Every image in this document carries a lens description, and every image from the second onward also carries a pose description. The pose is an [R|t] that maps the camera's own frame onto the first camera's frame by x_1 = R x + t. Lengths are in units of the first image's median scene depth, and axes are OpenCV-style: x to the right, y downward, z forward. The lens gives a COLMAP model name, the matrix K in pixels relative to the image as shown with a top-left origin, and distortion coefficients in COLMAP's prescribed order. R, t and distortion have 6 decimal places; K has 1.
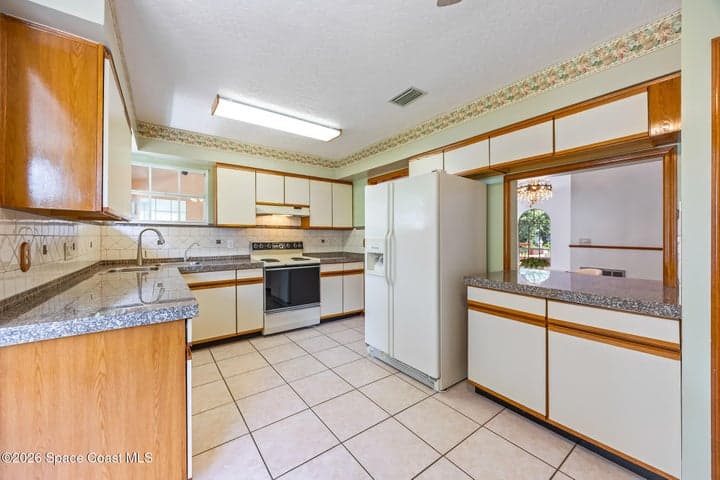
lens RADIAL K [[271.3, 0, 359.0], [0, 271.3, 236.9], [0, 0, 1]] dist [0.002198, 0.000225]
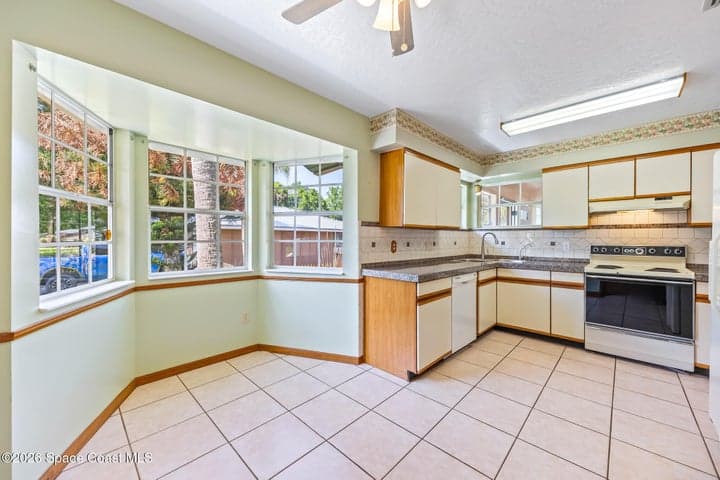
lens RADIAL K [[271.3, 0, 358.4], [0, 271.3, 240.4], [0, 0, 1]] dist [0.002198, 0.000225]
pose [[0.175412, 0.007232, -0.984469, 0.397862], [-0.002075, 0.999974, 0.006976, 0.000395], [0.984493, 0.000819, 0.175422, 0.104951]]
